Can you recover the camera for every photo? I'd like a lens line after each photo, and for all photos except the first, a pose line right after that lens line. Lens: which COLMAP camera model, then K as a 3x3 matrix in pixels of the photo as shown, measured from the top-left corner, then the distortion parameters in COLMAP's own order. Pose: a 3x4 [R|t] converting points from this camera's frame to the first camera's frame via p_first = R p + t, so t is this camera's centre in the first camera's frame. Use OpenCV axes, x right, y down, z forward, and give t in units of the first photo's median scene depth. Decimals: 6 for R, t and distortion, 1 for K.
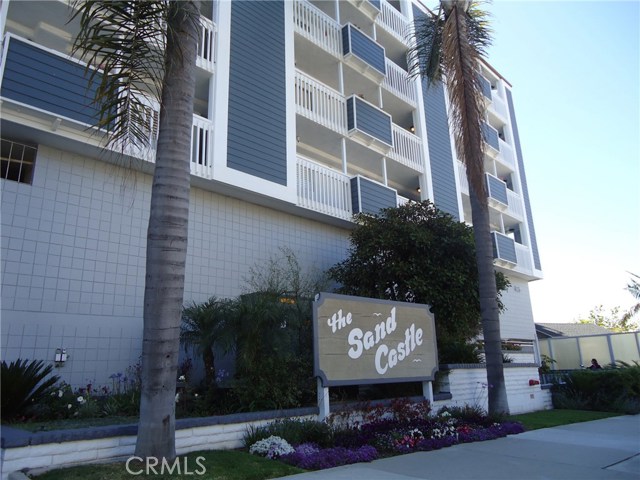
lens RADIAL K [[465.0, 0, 320.8], [0, 465.0, 242.3], [0, 0, 1]] dist [-0.010005, -0.002066]
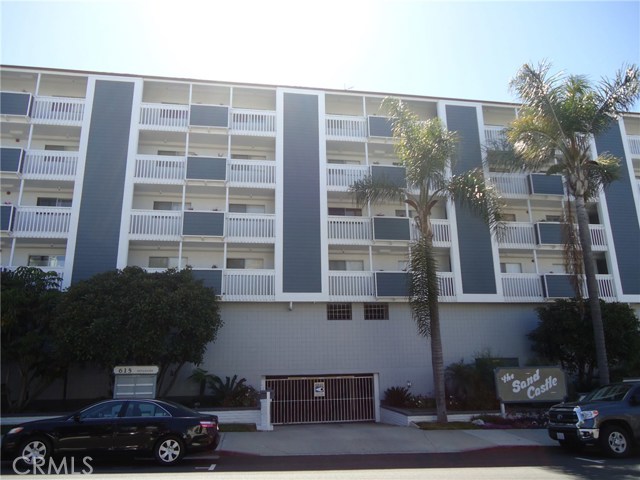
lens RADIAL K [[465.0, 0, 320.1], [0, 465.0, 239.2], [0, 0, 1]] dist [-0.010005, -0.002066]
pose [[0.818745, -0.126126, -0.560133, 0.691682], [0.142753, 0.989657, -0.014180, -0.671043], [0.556128, -0.068351, 0.828281, -1.582519]]
